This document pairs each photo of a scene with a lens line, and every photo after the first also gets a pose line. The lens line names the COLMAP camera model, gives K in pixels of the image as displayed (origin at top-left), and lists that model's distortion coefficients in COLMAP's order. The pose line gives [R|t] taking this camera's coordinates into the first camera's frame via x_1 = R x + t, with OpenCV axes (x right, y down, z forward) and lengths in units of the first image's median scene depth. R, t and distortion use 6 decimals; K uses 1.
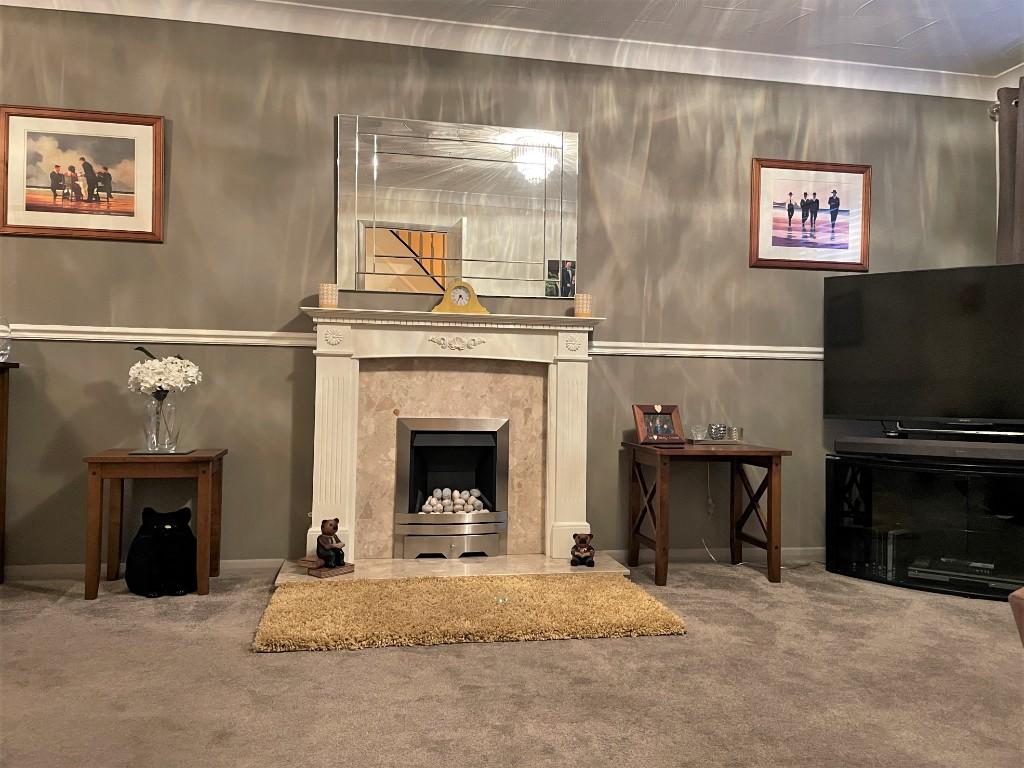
lens RADIAL K [[774.1, 0, 510.6], [0, 774.1, 378.7], [0, 0, 1]] dist [0.106485, -0.126527]
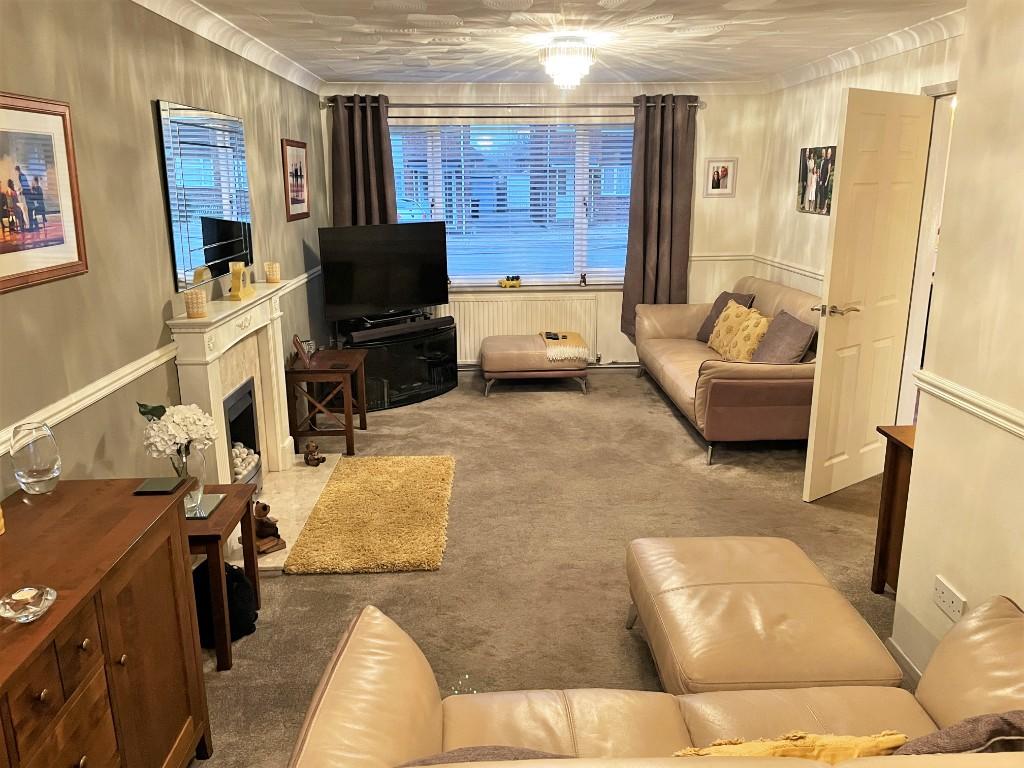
lens RADIAL K [[774.1, 0, 510.6], [0, 774.1, 378.7], [0, 0, 1]] dist [0.106485, -0.126527]
pose [[0.151618, -0.263531, 0.952661, -1.165535], [-0.009007, 0.963395, 0.267934, -0.288735], [-0.988398, -0.049205, 0.143694, 0.476978]]
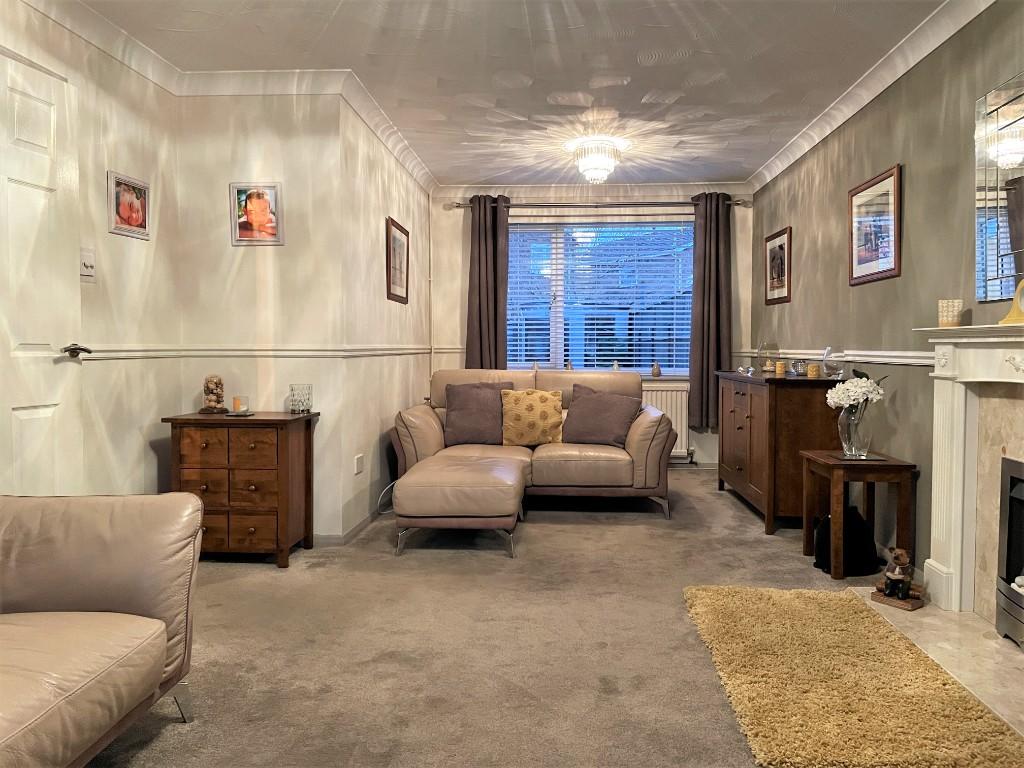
lens RADIAL K [[774.1, 0, 510.6], [0, 774.1, 378.7], [0, 0, 1]] dist [0.106485, -0.126527]
pose [[-0.254851, 0.026528, -0.966616, 0.782701], [0.014050, 0.999620, 0.023730, -0.057579], [0.966878, -0.007534, -0.255127, 0.735733]]
